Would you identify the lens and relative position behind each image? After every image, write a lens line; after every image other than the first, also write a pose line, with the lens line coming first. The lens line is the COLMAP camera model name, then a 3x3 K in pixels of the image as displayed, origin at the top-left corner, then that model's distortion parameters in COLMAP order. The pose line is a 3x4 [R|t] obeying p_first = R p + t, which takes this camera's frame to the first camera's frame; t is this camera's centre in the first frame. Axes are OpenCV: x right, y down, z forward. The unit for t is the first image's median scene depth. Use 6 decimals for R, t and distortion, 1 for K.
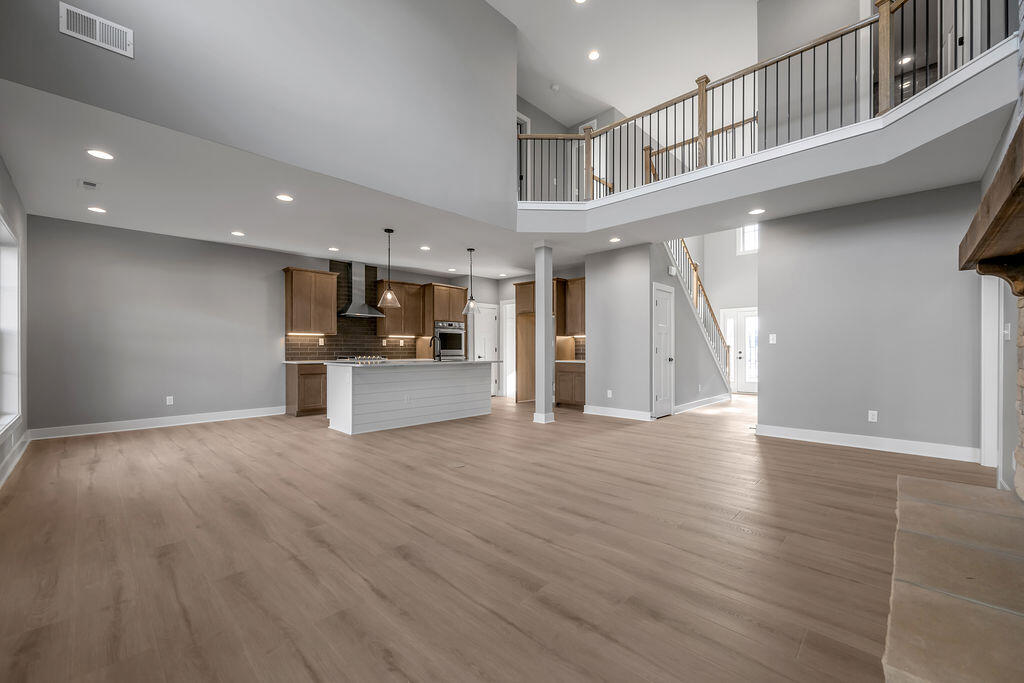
lens RADIAL K [[411.6, 0, 515.3], [0, 411.6, 349.1], [0, 0, 1]] dist [-0.000466, -0.000059]
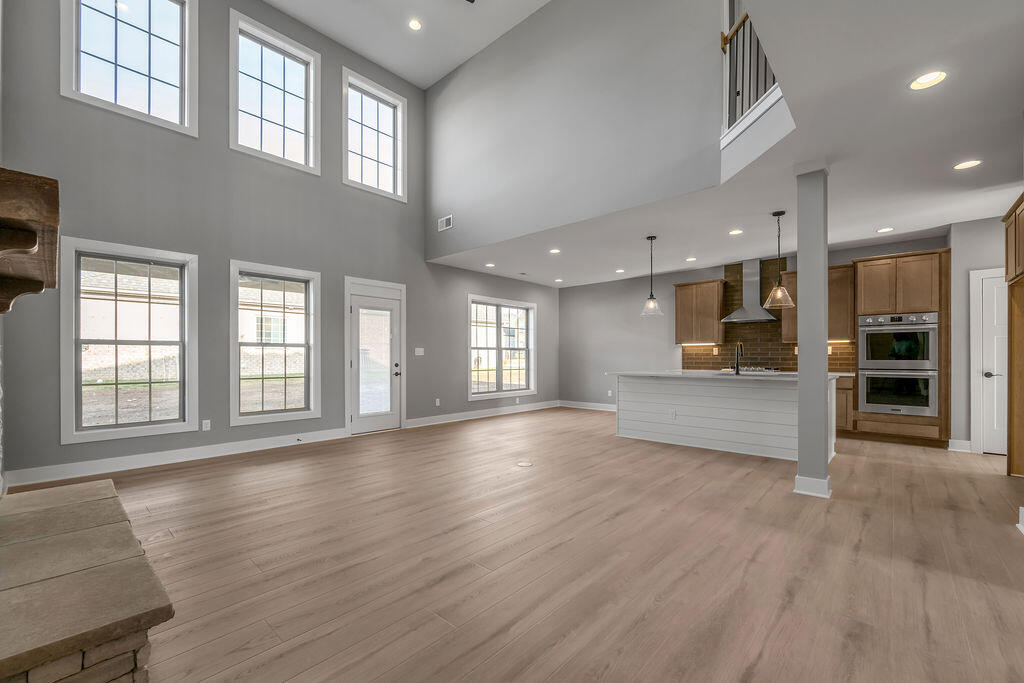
lens RADIAL K [[443.1, 0, 516.8], [0, 443.1, 346.6], [0, 0, 1]] dist [-0.000278, -0.000035]
pose [[0.047425, -0.025698, -0.998544, 0.569067], [0.000607, 0.999670, -0.025699, -0.002000], [0.998875, 0.000612, 0.047425, 0.505006]]
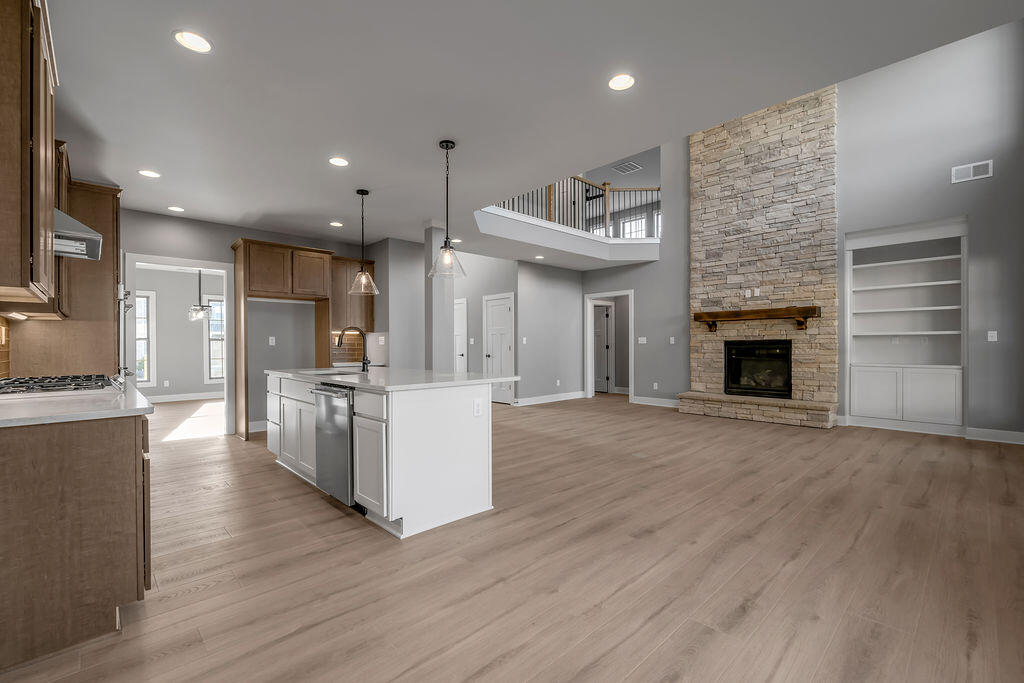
lens RADIAL K [[443.1, 0, 516.8], [0, 443.1, 346.6], [0, 0, 1]] dist [-0.000278, -0.000035]
pose [[0.047009, -0.004274, 0.998885, -0.730490], [0.004669, 0.999981, 0.004059, -0.006783], [-0.998884, 0.004473, 0.047028, 0.697121]]
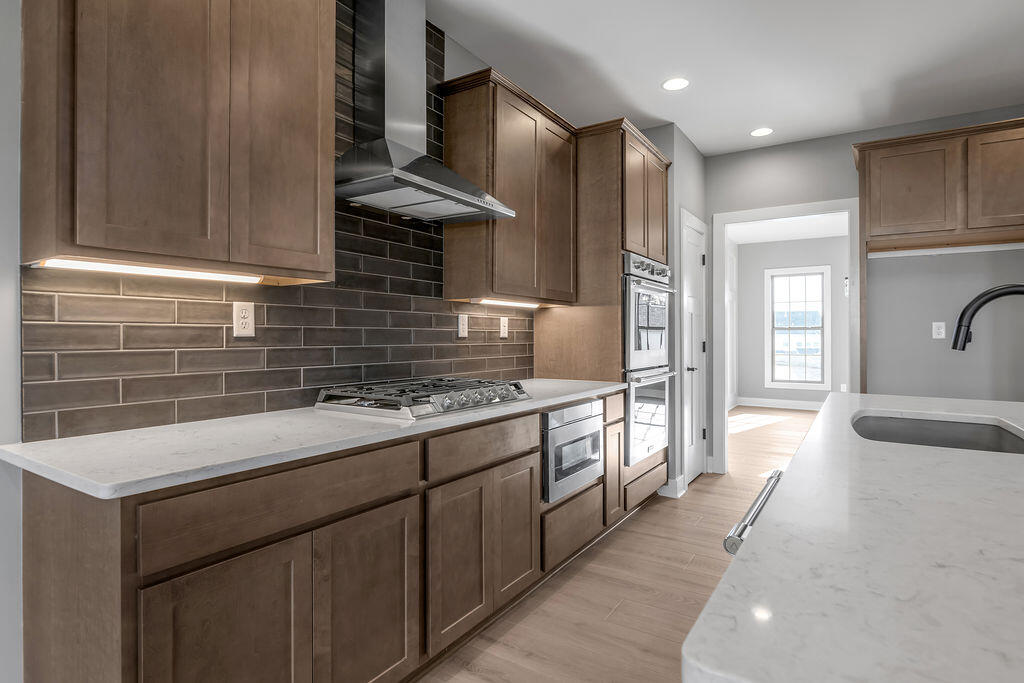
lens RADIAL K [[540.1, 0, 508.8], [0, 540.1, 332.8], [0, 0, 1]] dist [-0.002579, -0.000377]
pose [[0.983797, 0.002596, 0.179264, -0.411080], [-0.001822, 0.999988, -0.004484, -0.010693], [-0.179274, 0.004084, 0.983791, 0.760066]]
